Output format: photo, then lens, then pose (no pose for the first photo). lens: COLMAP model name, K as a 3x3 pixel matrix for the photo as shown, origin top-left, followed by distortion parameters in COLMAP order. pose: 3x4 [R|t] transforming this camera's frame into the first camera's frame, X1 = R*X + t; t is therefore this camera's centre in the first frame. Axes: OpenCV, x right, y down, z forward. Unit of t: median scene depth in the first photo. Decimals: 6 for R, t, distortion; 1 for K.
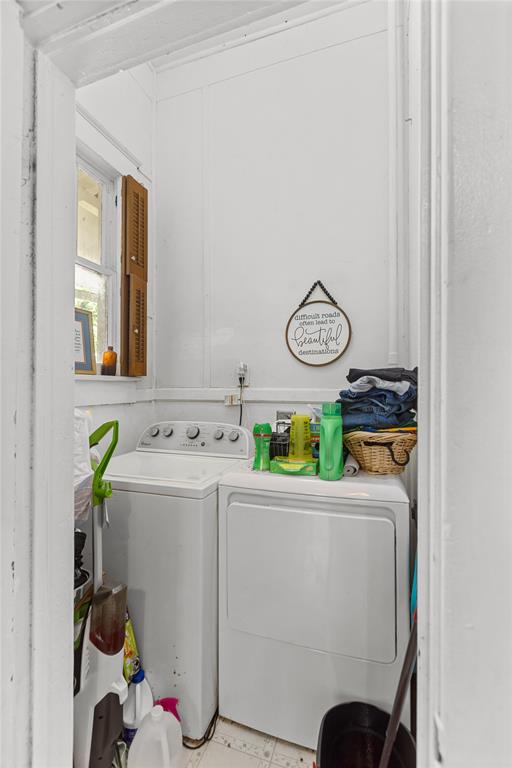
lens RADIAL K [[343.4, 0, 257.2], [0, 343.4, 382.7], [0, 0, 1]] dist [0.002664, 0.000063]
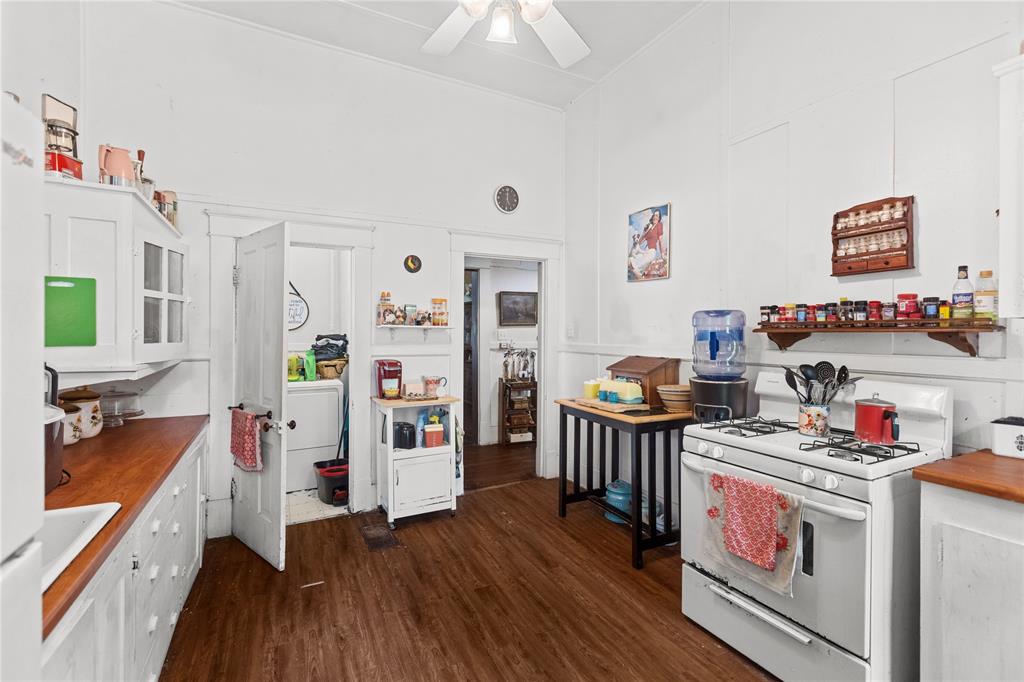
lens RADIAL K [[457.9, 0, 515.0], [0, 457.9, 335.9], [0, 0, 1]] dist [0.002664, 0.000063]
pose [[0.686970, -0.000889, 0.726685, -1.100512], [-0.006975, 0.999945, 0.007817, -0.071098], [-0.726652, -0.010439, 0.686927, -2.165793]]
